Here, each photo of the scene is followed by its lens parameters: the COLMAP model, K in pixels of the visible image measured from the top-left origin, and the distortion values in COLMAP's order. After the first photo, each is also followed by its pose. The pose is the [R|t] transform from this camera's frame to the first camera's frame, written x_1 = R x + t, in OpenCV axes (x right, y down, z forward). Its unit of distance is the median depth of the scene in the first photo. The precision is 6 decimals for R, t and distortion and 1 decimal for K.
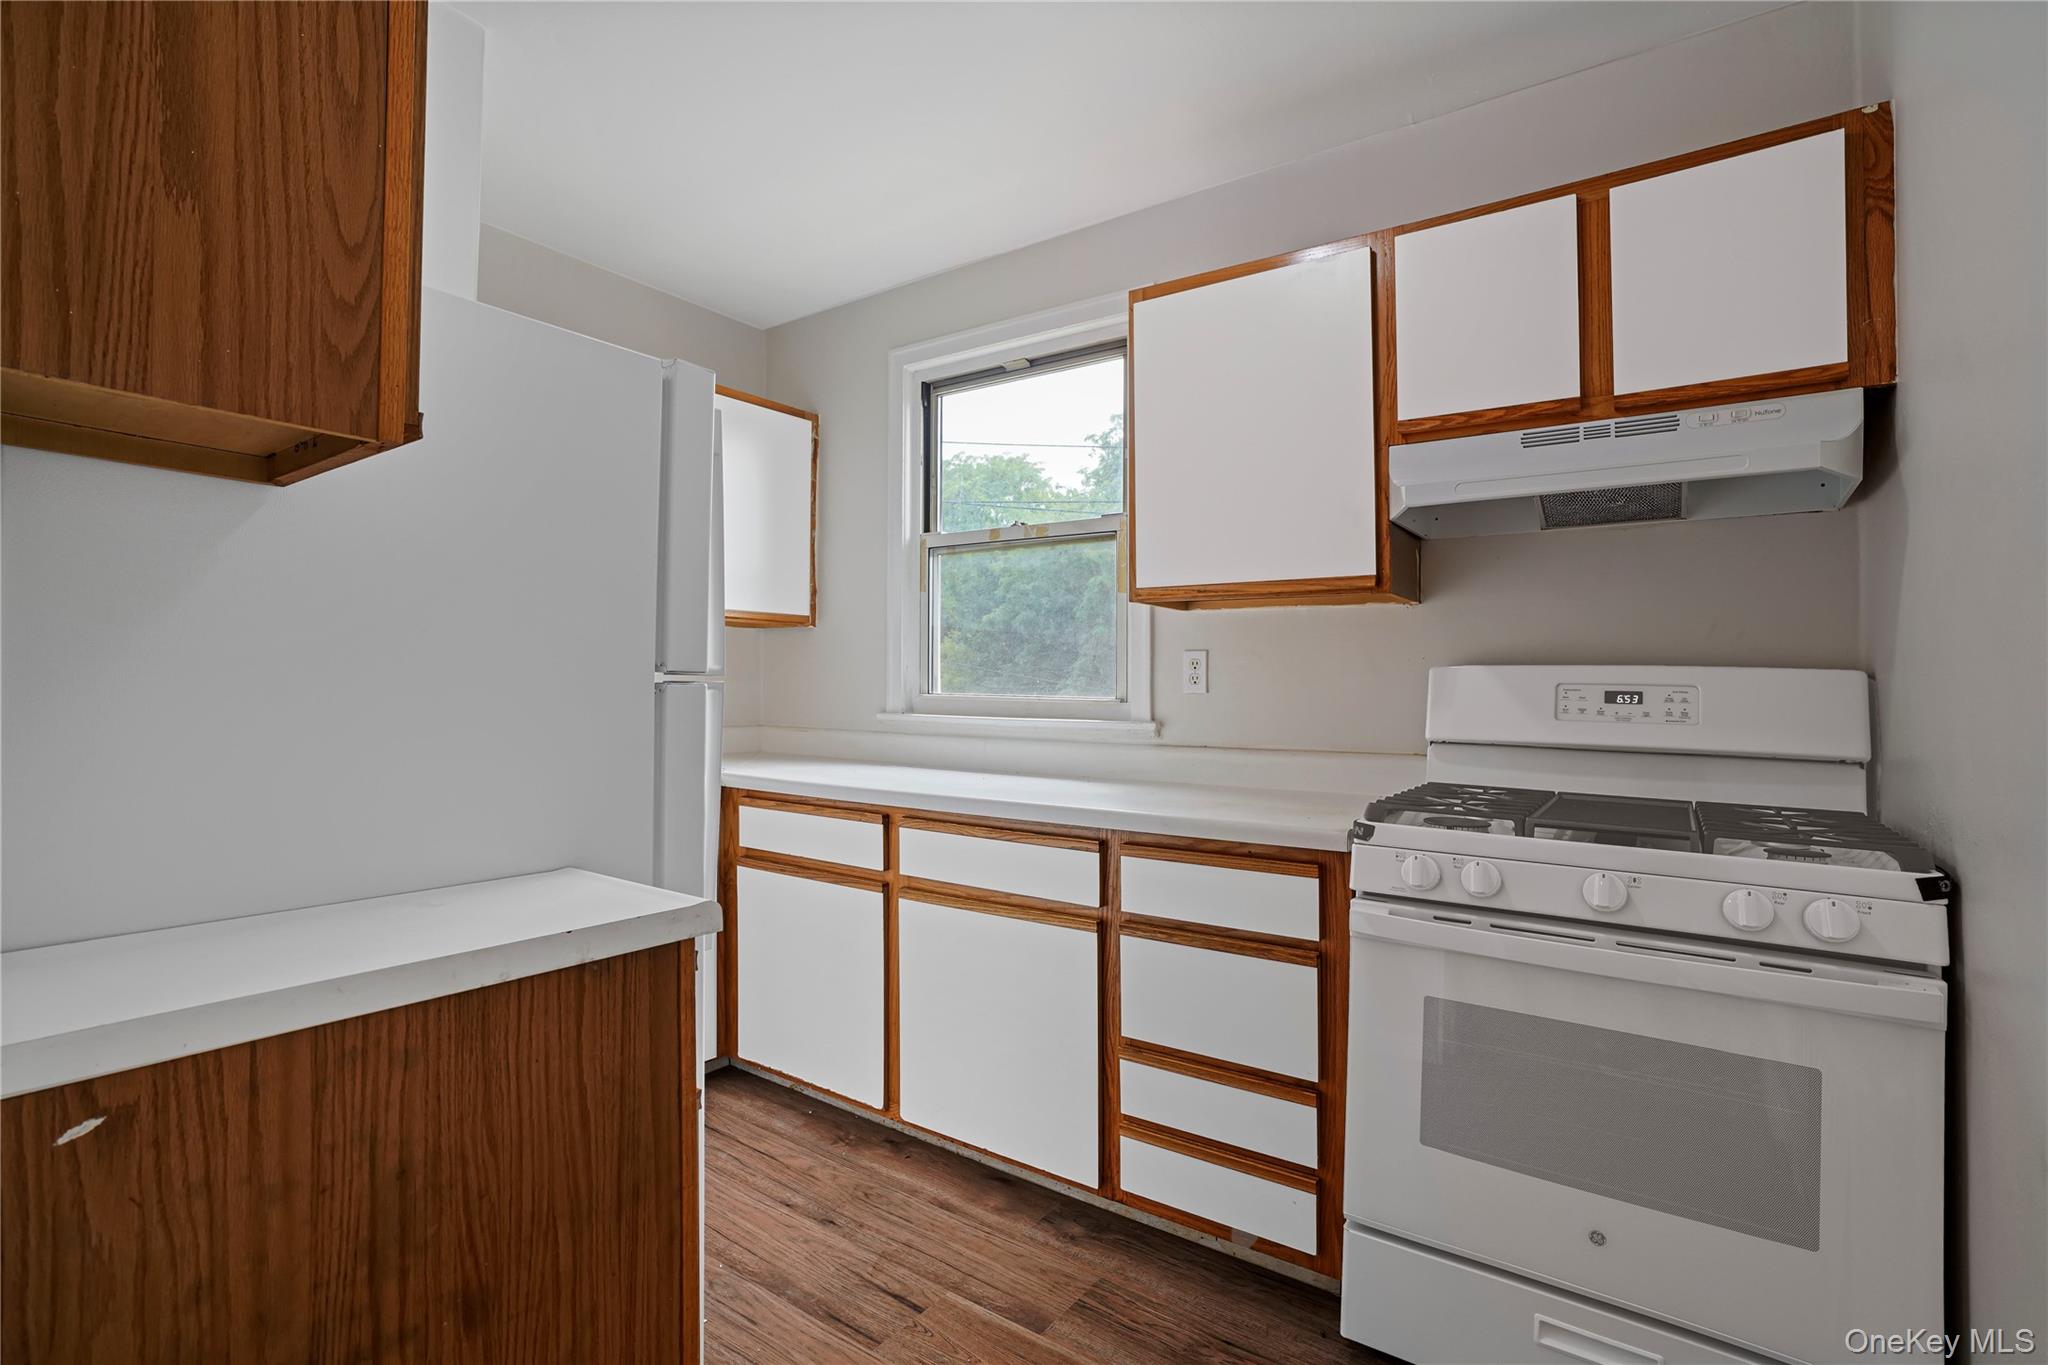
lens RADIAL K [[951.5, 0, 1060.5], [0, 951.5, 673.3], [0, 0, 1]] dist [-0.057049, 0.026962]
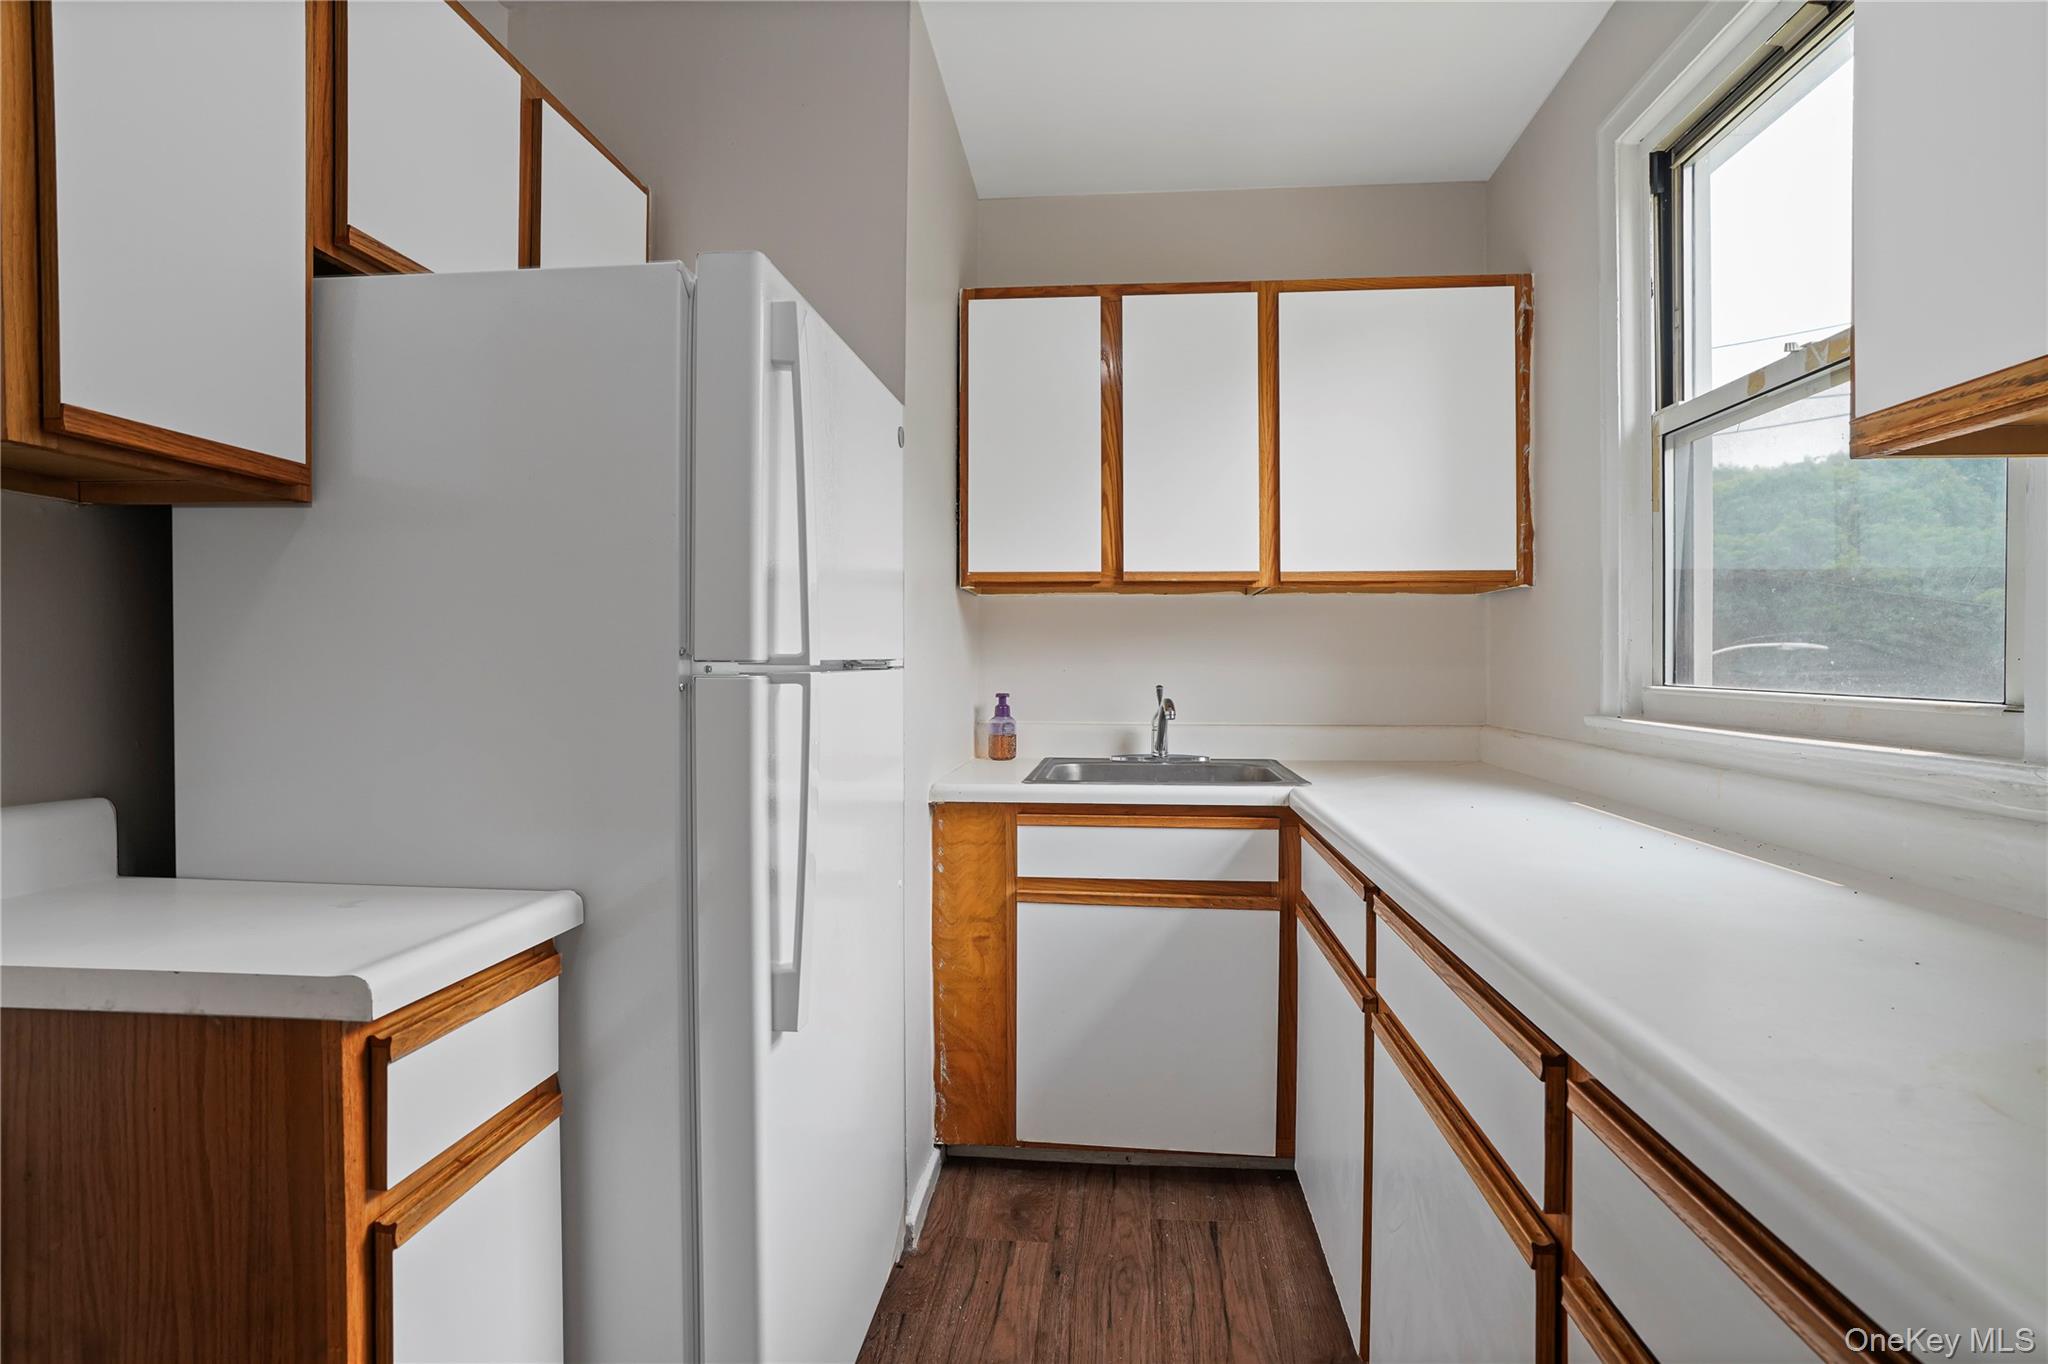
lens RADIAL K [[959.4, 0, 1031.6], [0, 959.4, 679.1], [0, 0, 1]] dist [-0.037589, 0.017285]
pose [[0.487974, 0.004906, -0.872844, 0.578482], [0.016313, 0.999758, 0.014740, 0.009011], [0.872706, -0.021431, 0.487776, 1.218839]]
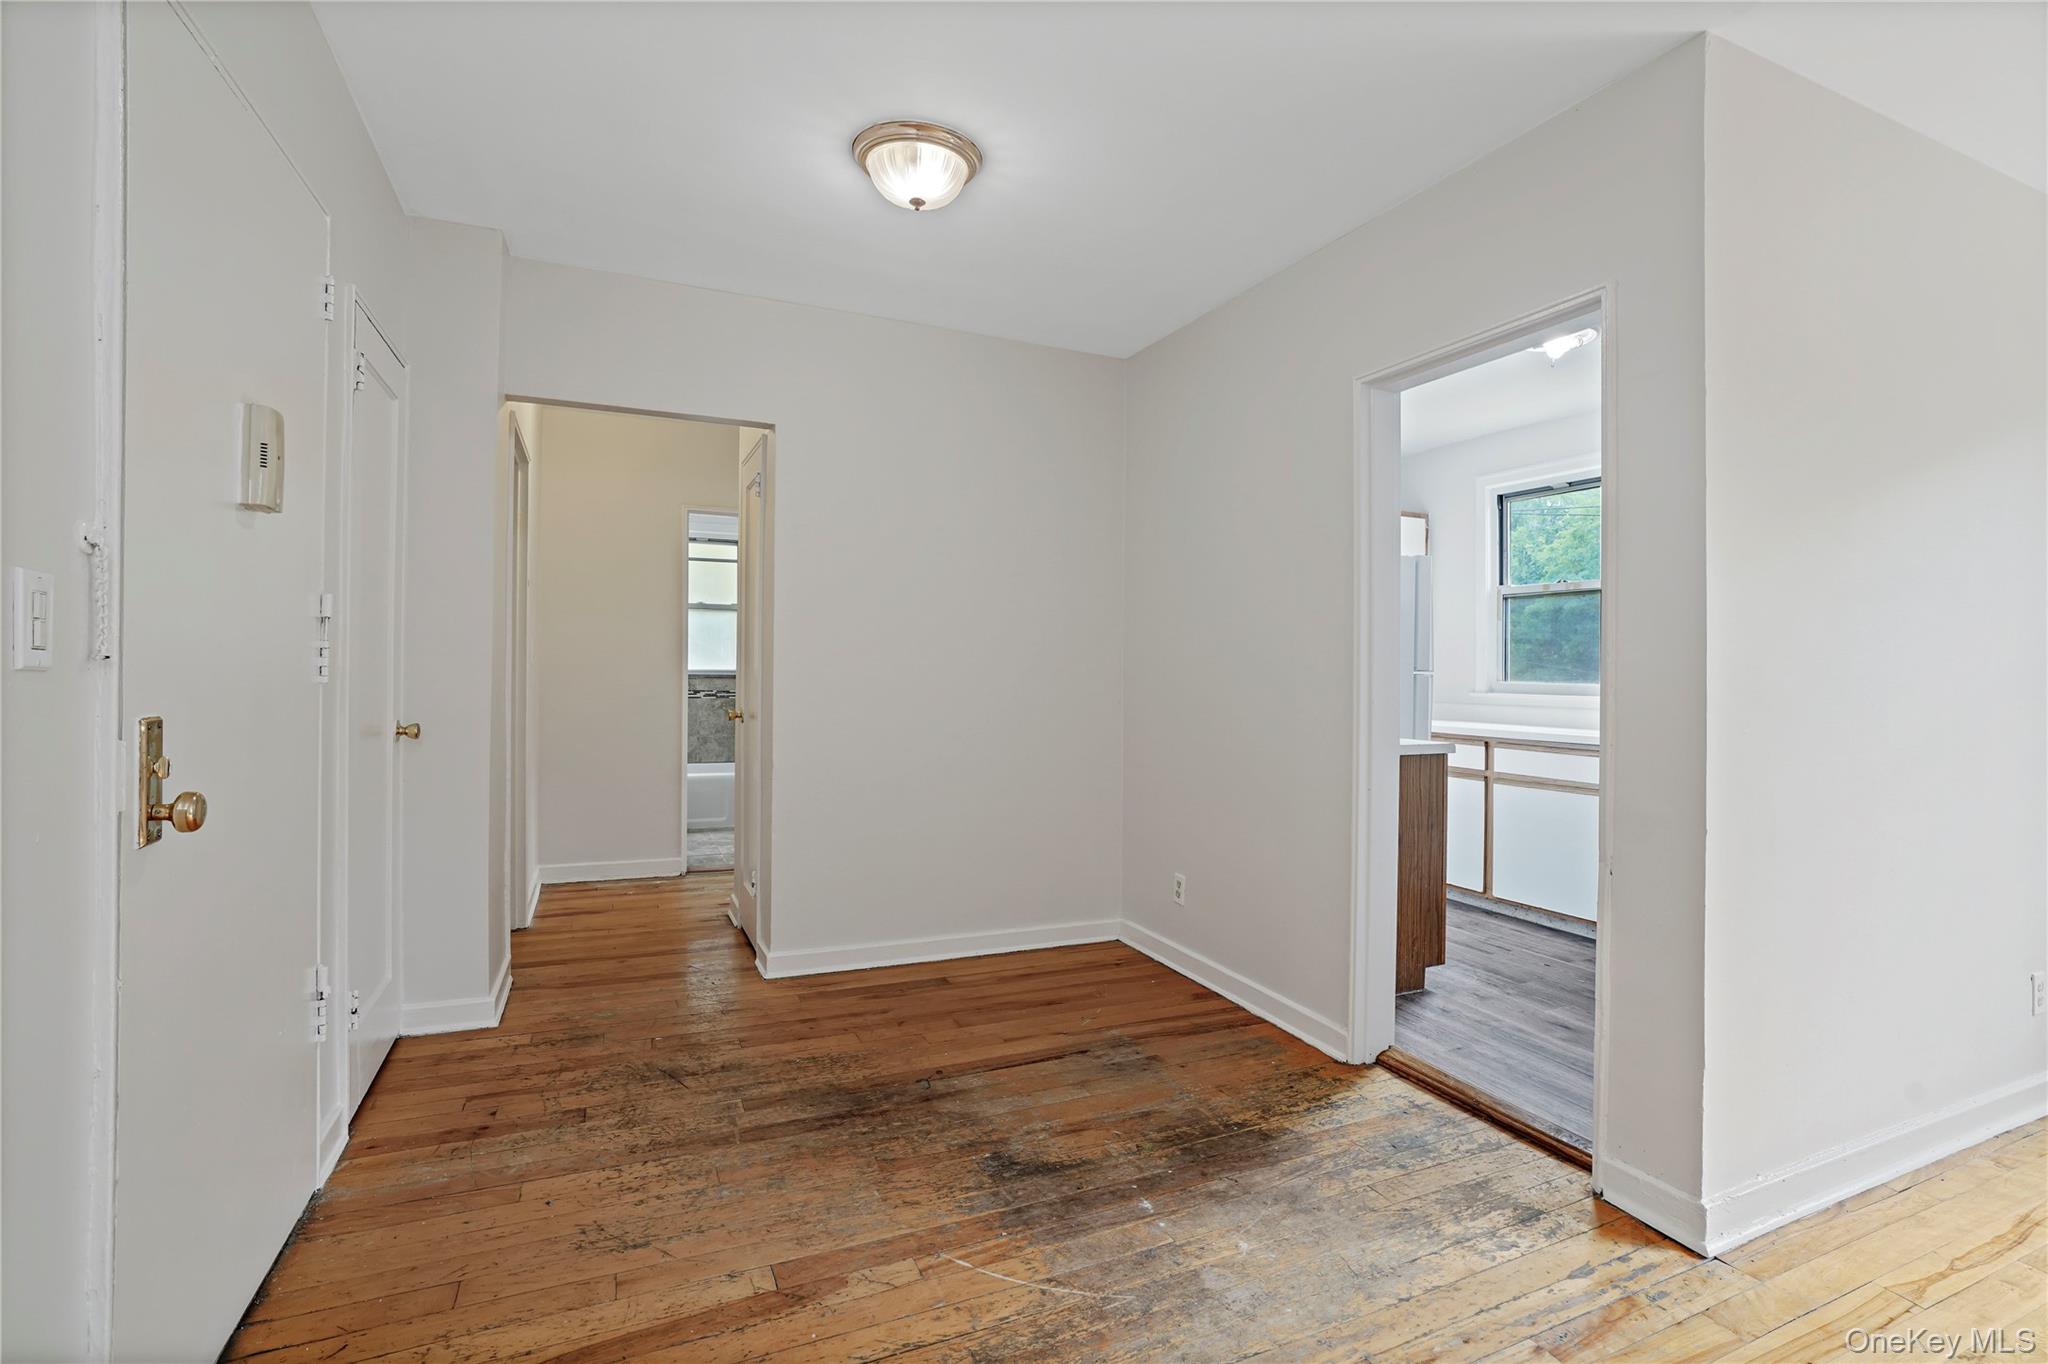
lens RADIAL K [[951.5, 0, 1060.5], [0, 951.5, 672.8], [0, 0, 1]] dist [-0.057049, 0.026962]
pose [[0.858409, 0.004694, -0.512945, 0.141311], [-0.000565, 0.999966, 0.008206, -0.025809], [0.512966, -0.006755, 0.858382, -2.667318]]
